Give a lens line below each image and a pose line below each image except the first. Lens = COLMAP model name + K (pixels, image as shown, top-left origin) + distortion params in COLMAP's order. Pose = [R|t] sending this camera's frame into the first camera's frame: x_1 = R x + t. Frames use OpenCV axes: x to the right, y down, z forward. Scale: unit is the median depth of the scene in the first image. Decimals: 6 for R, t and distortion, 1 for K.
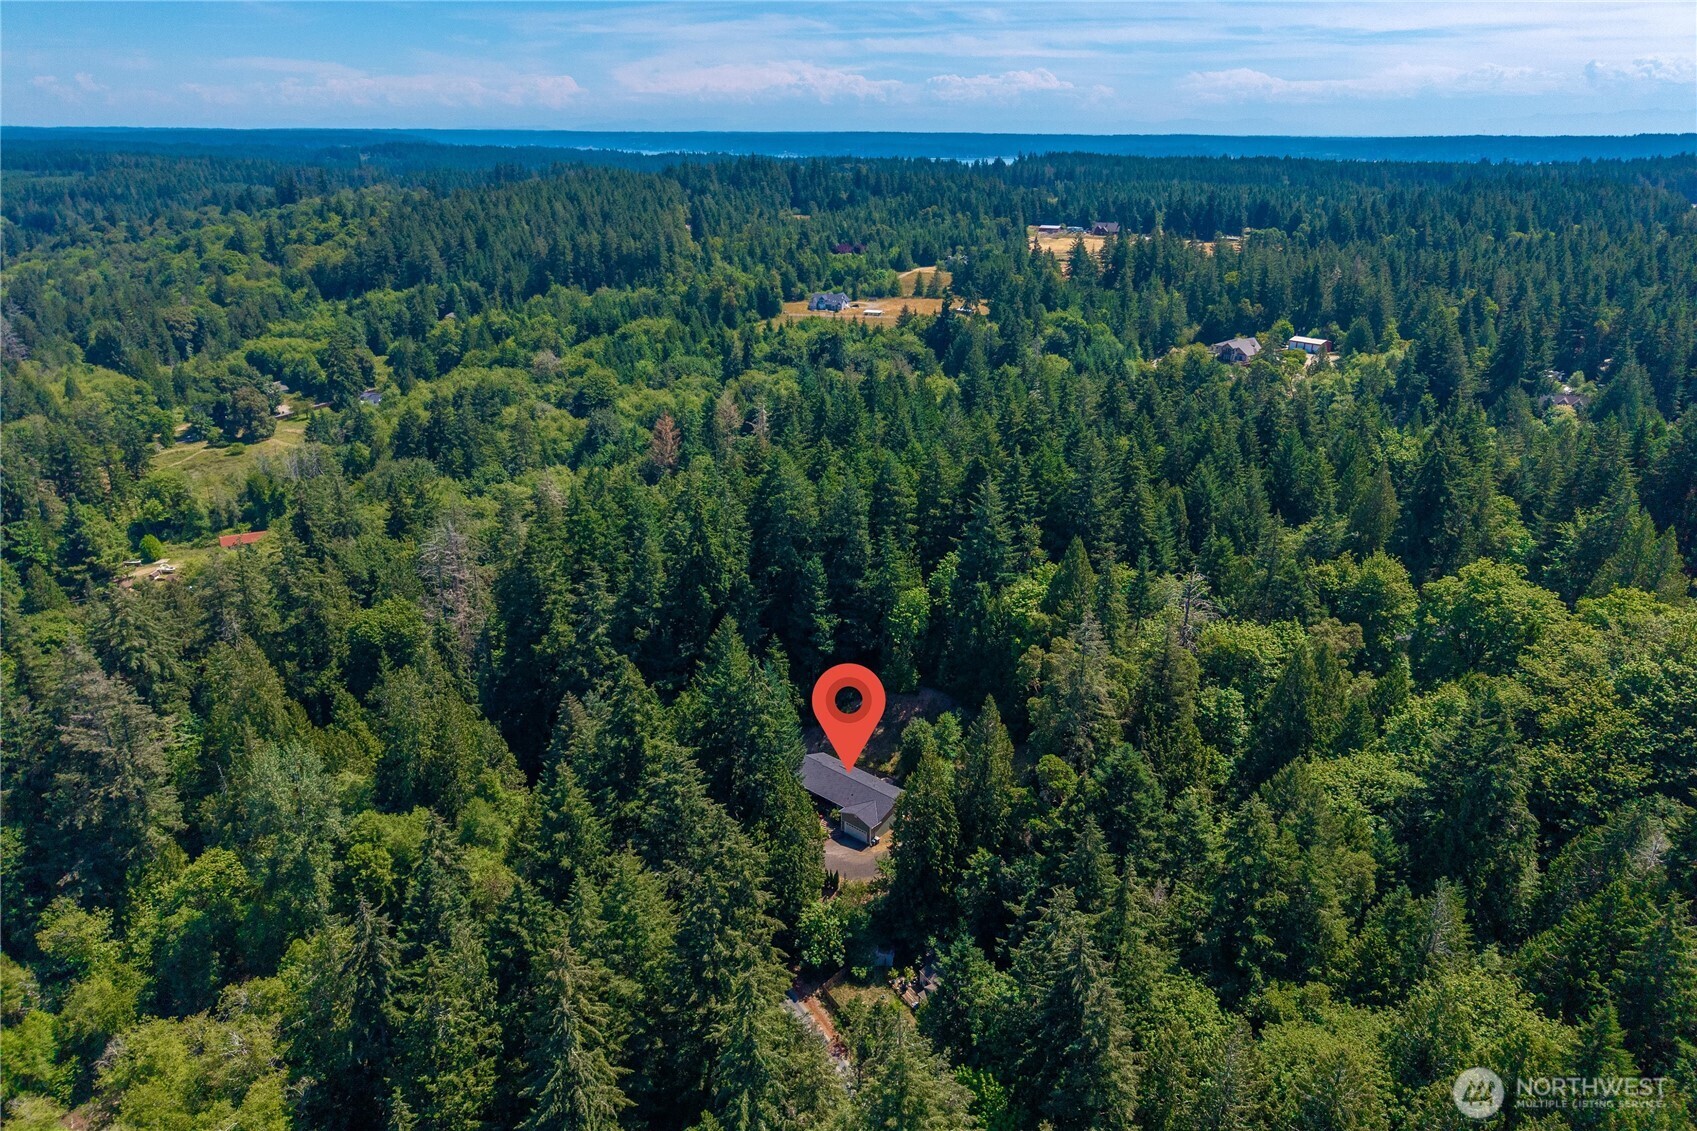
lens RADIAL K [[1170.5, 0, 846.5], [0, 1170.5, 543.8], [0, 0, 1]] dist [0.043258, 0.000436]
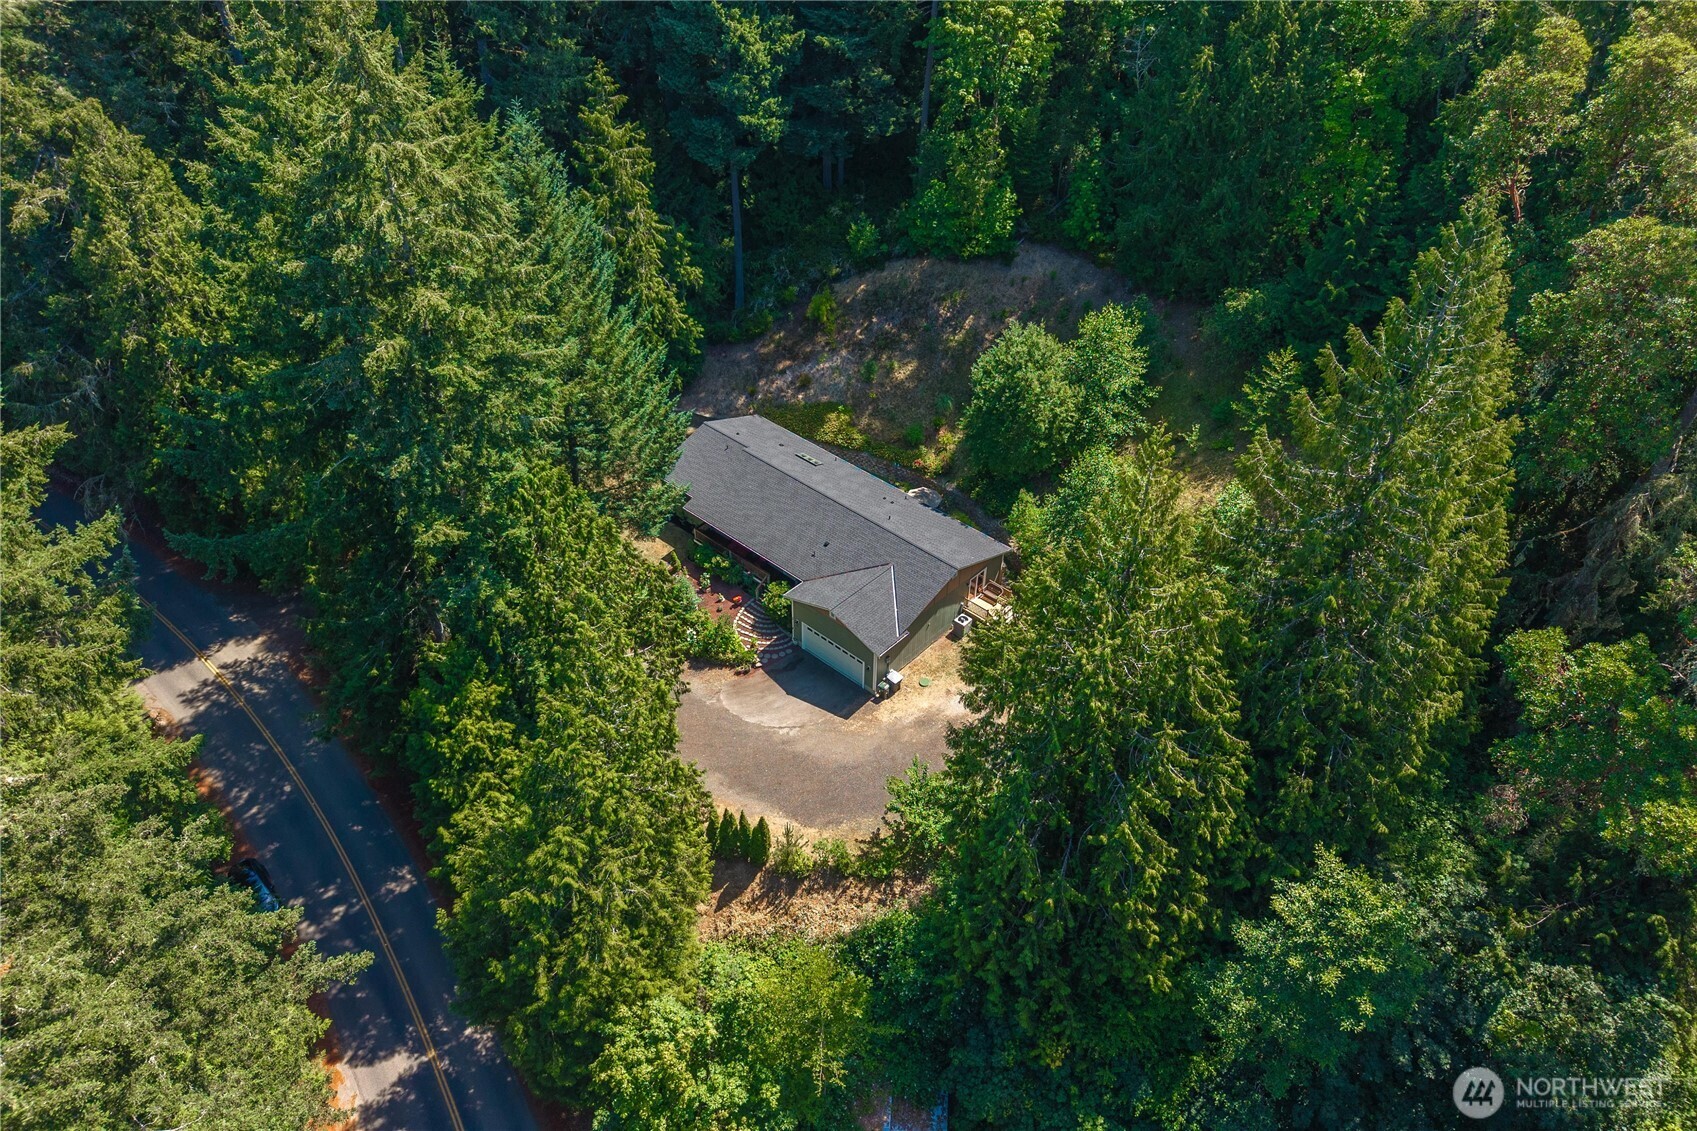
lens RADIAL K [[1170.5, 0, 846.5], [0, 1170.5, 543.8], [0, 0, 1]] dist [0.043258, 0.000436]
pose [[0.999842, 0.014145, -0.010809, 0.014785], [-0.010027, 0.949176, 0.314585, 0.106068], [0.014710, -0.314427, 0.949168, 0.676685]]
